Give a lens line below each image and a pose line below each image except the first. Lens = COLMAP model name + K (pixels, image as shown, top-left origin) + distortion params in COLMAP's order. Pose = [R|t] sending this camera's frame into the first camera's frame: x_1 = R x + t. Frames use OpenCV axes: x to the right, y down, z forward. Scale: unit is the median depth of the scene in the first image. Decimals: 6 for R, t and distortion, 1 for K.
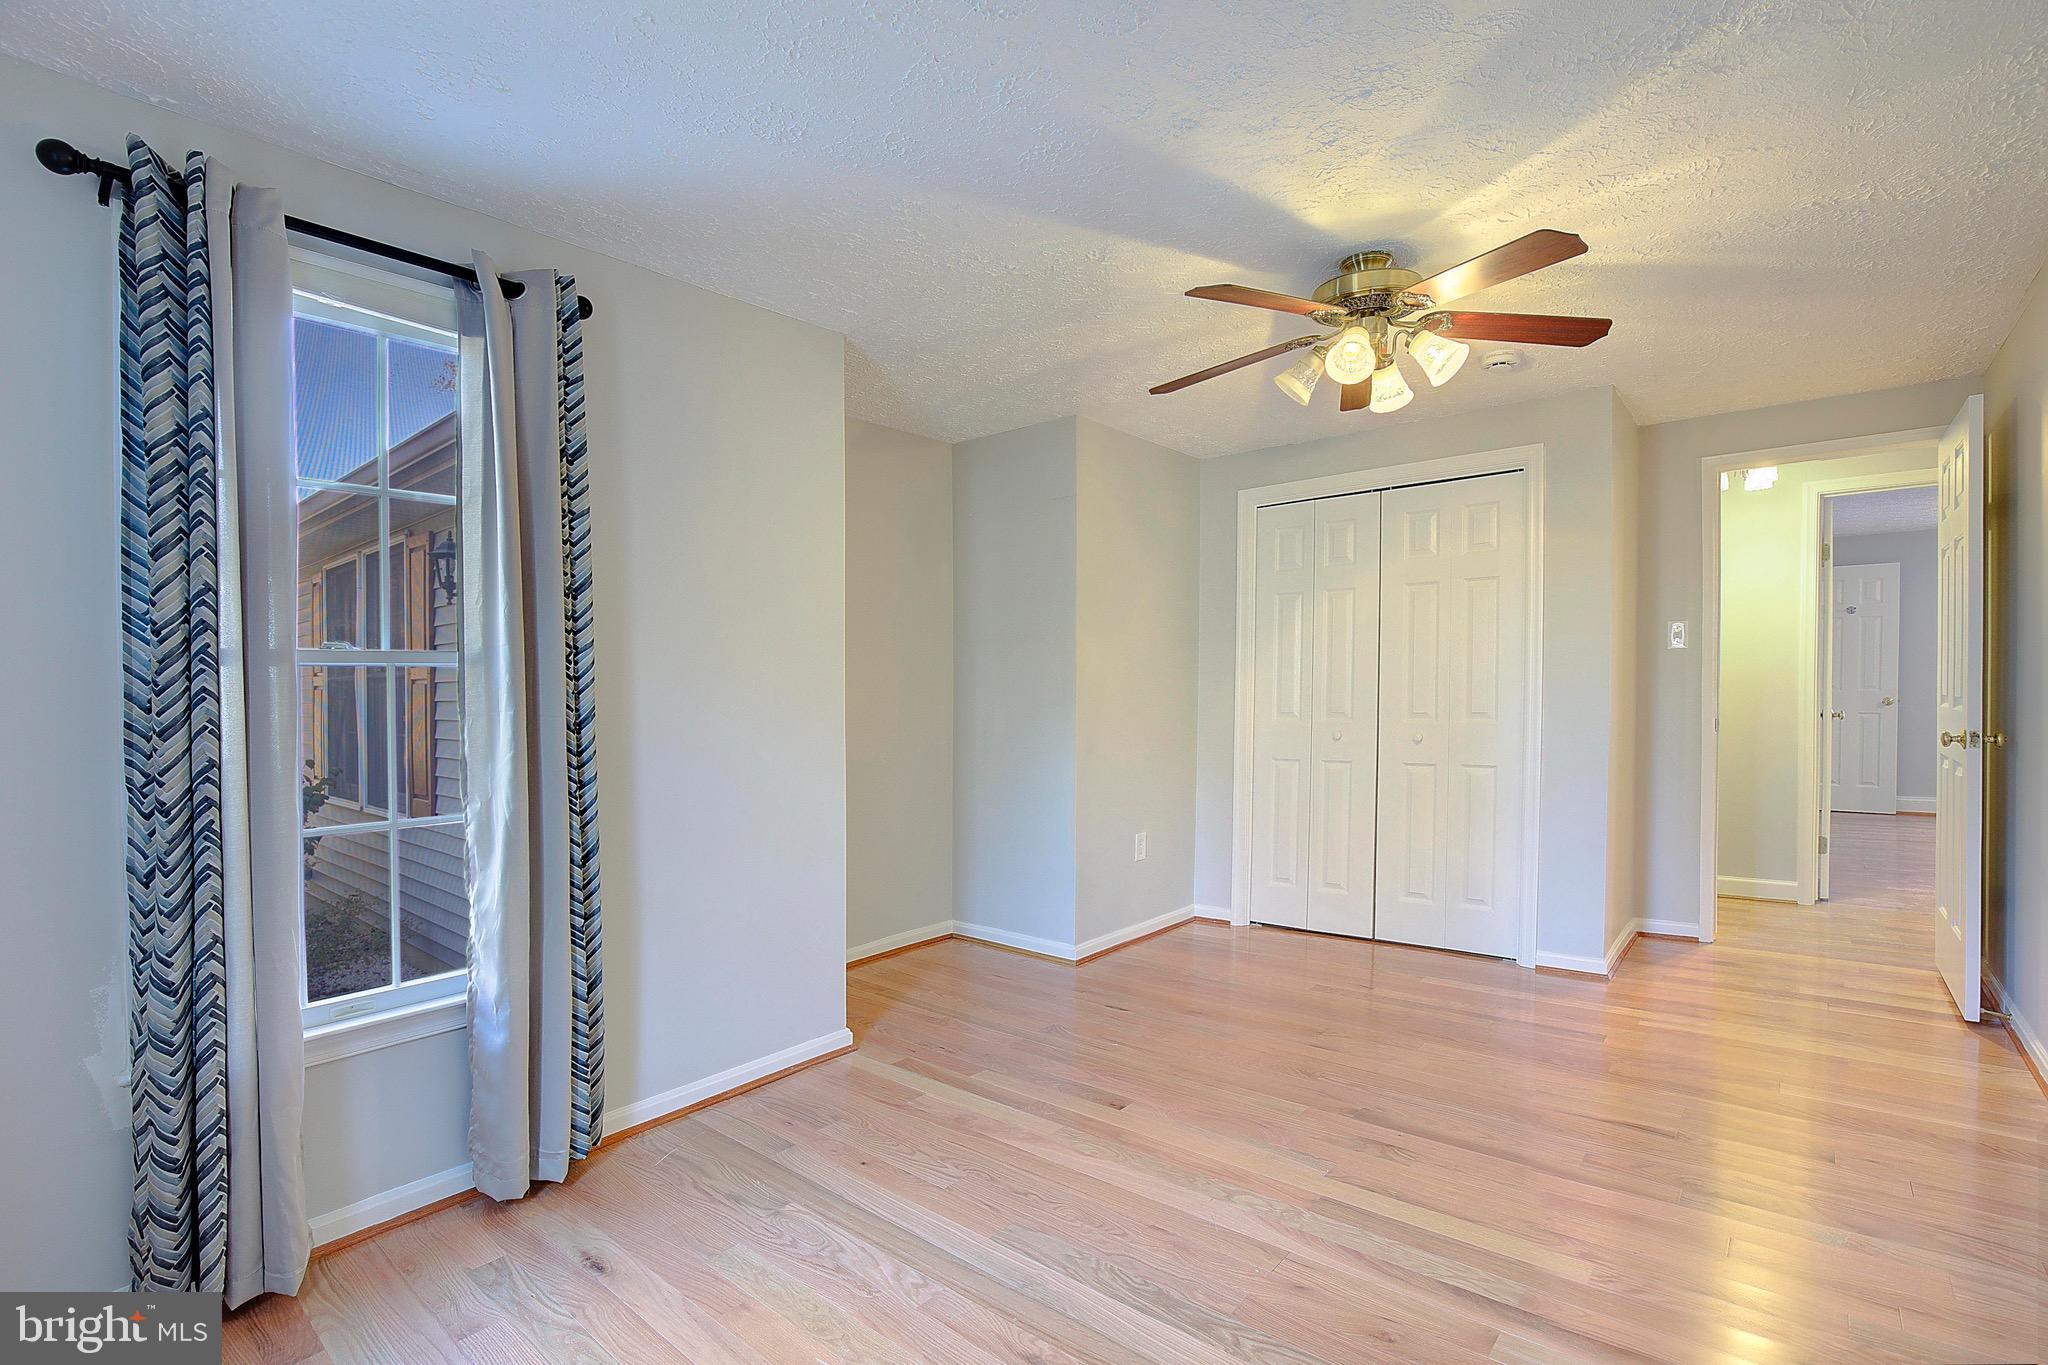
lens RADIAL K [[945.6, 0, 1026.3], [0, 945.6, 698.5], [0, 0, 1]] dist [-0.023866, 0.002721]
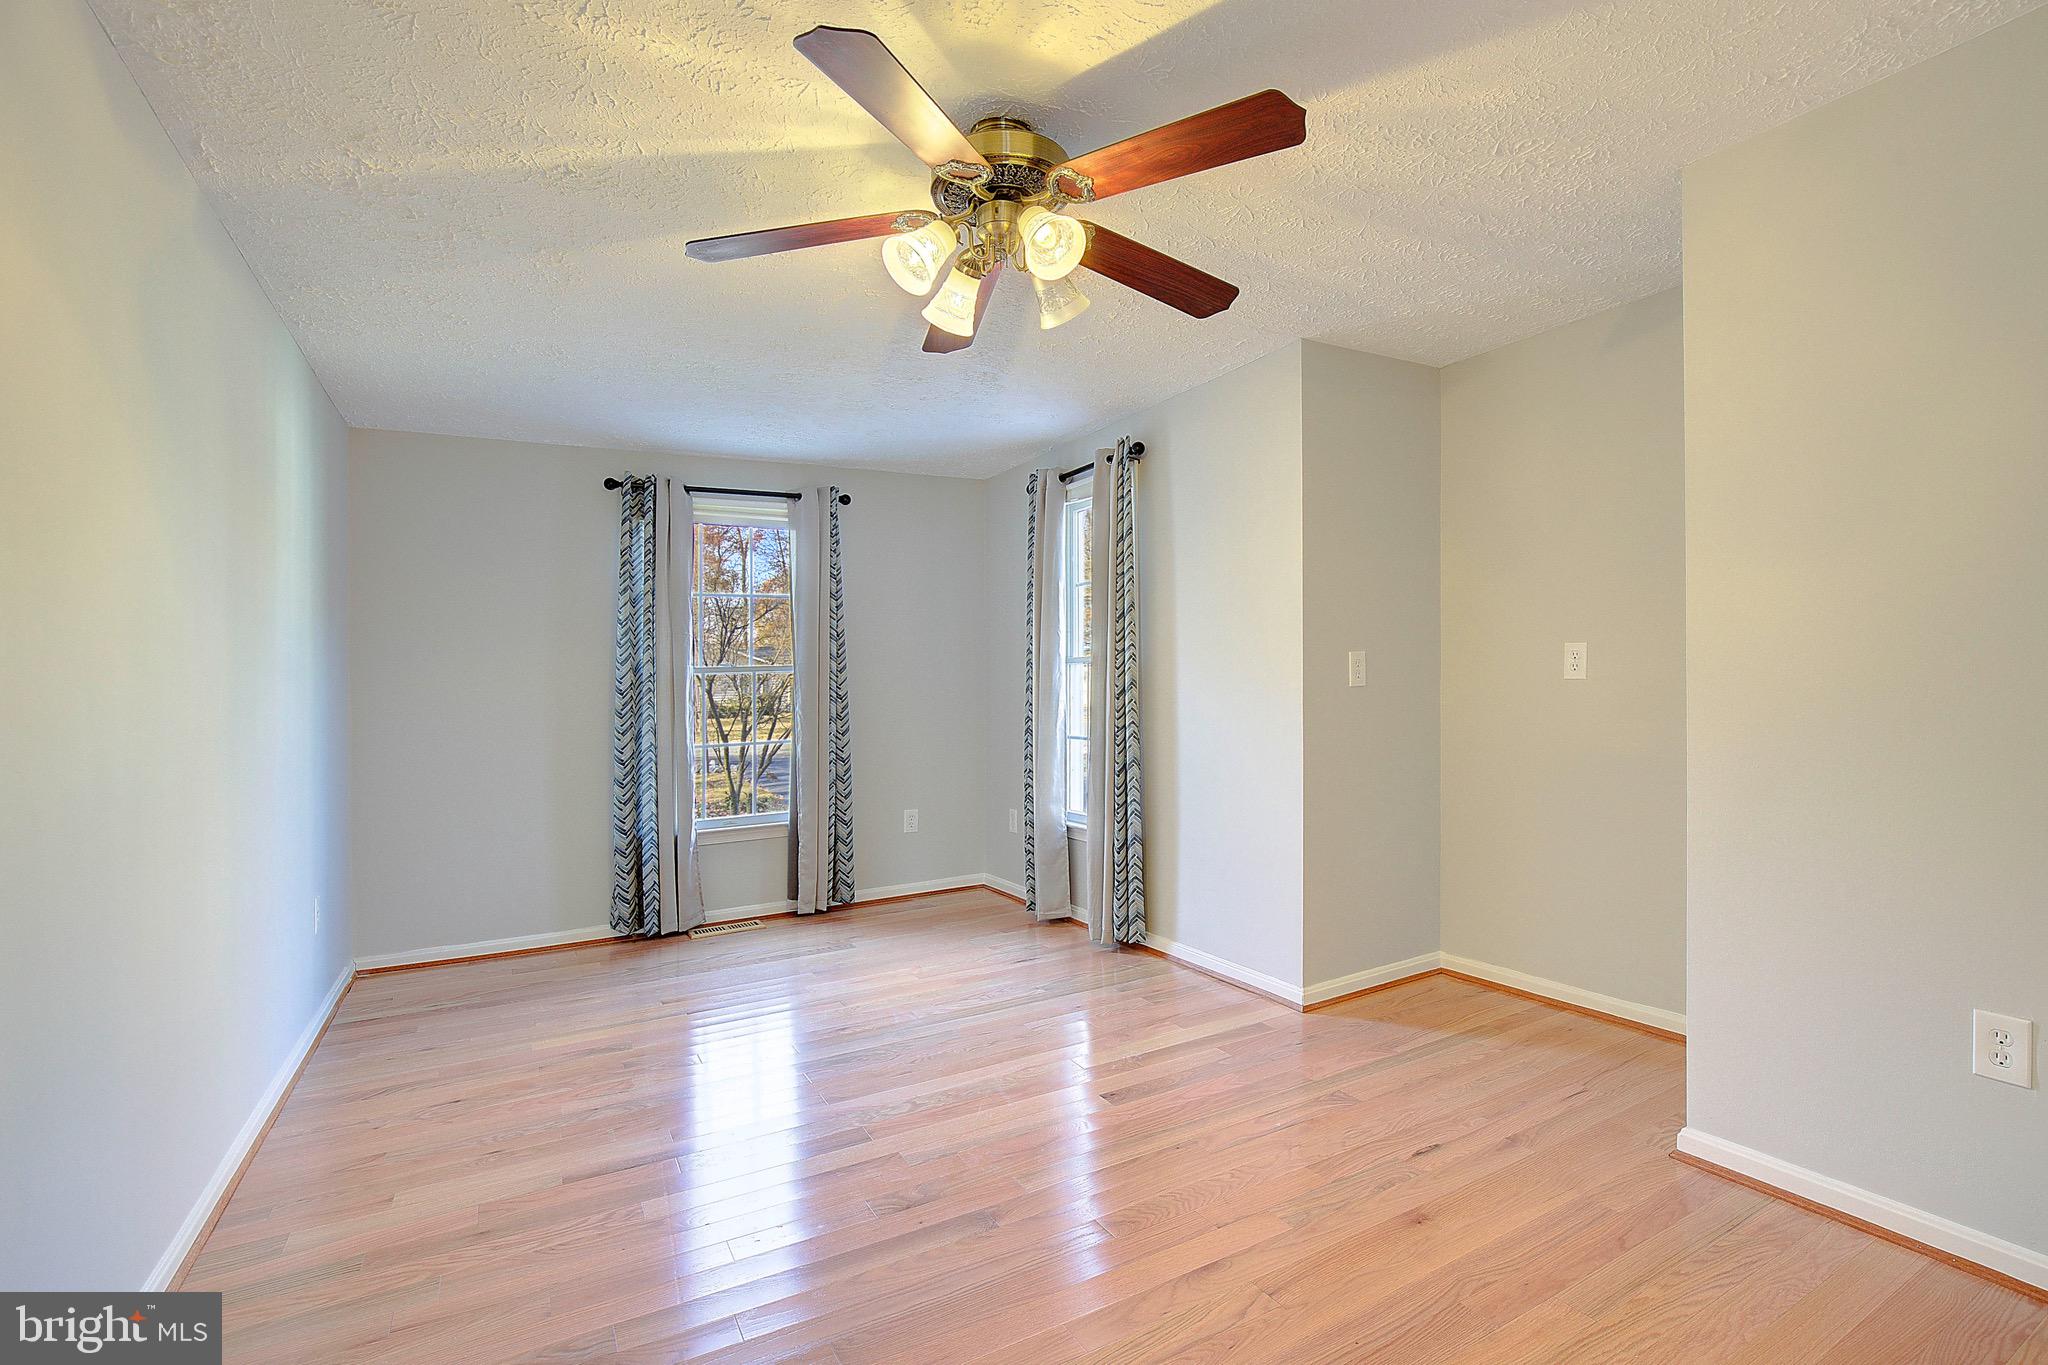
lens RADIAL K [[945.6, 0, 1028.2], [0, 945.6, 684.5], [0, 0, 1]] dist [-0.023866, 0.002721]
pose [[-0.361833, 0.017055, -0.932087, 1.321917], [0.018541, 0.999767, 0.011096, -0.000646], [0.932058, -0.013267, -0.362065, 1.659435]]
